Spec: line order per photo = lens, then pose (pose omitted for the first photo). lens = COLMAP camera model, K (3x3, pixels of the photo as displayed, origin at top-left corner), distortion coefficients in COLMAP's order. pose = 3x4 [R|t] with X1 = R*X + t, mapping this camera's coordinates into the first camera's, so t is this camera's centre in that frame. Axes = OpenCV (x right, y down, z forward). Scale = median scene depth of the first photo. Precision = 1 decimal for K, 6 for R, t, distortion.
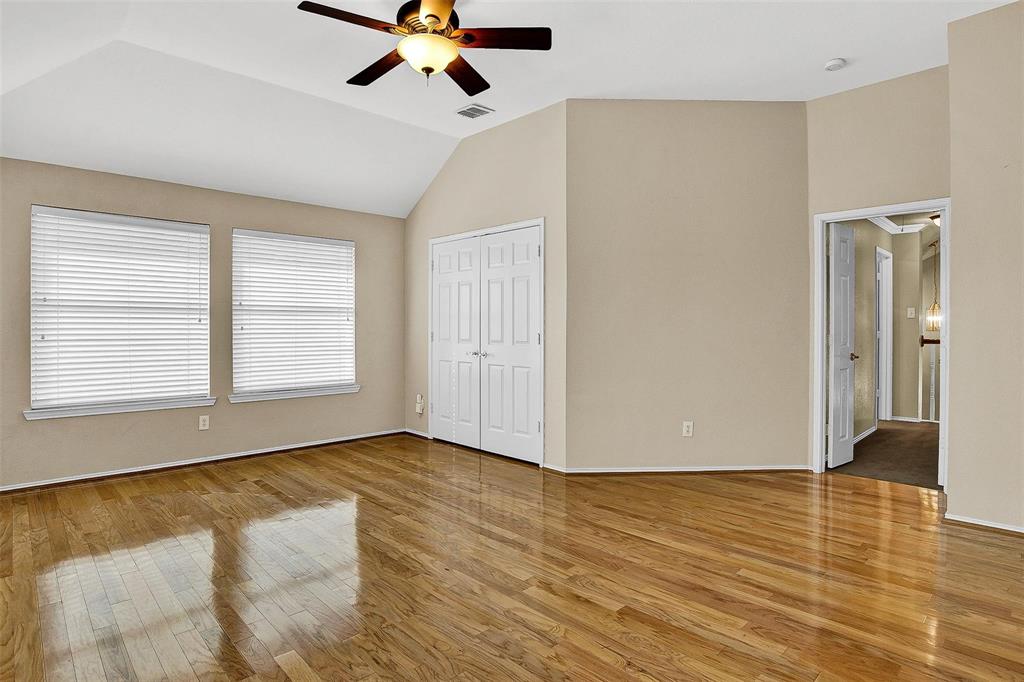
lens RADIAL K [[537.8, 0, 522.8], [0, 537.8, 331.2], [0, 0, 1]] dist [-0.074130, 0.027567]
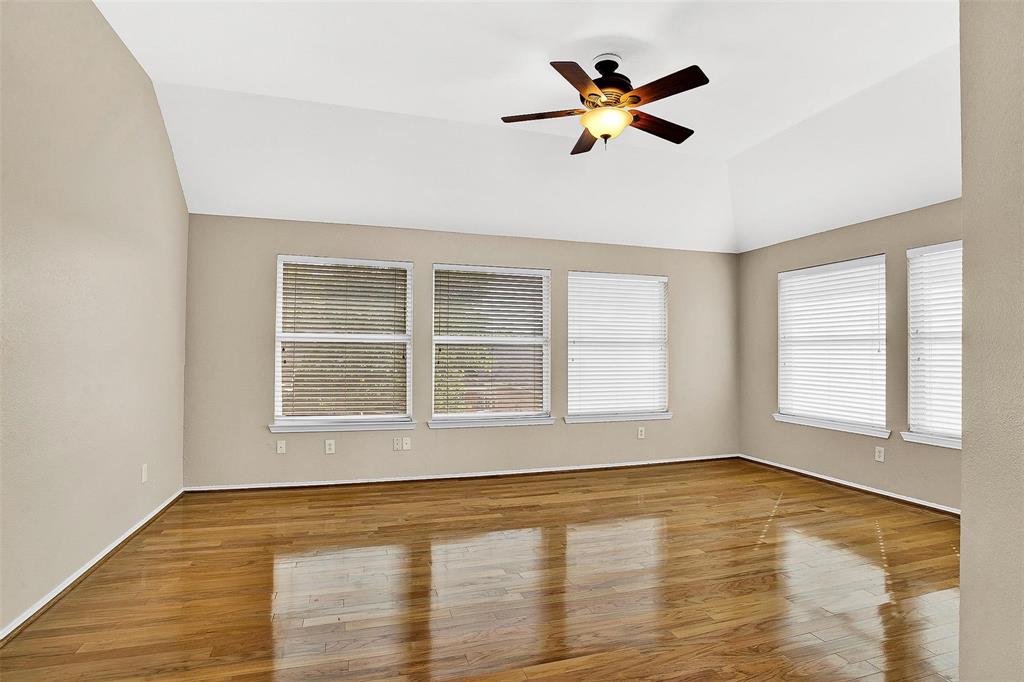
lens RADIAL K [[537.8, 0, 522.8], [0, 537.8, 331.2], [0, 0, 1]] dist [-0.074130, 0.027567]
pose [[-0.461529, -0.044931, -0.885986, 0.587676], [-0.015006, 0.998969, -0.042843, -0.004957], [0.886998, -0.006479, -0.461728, 0.862923]]
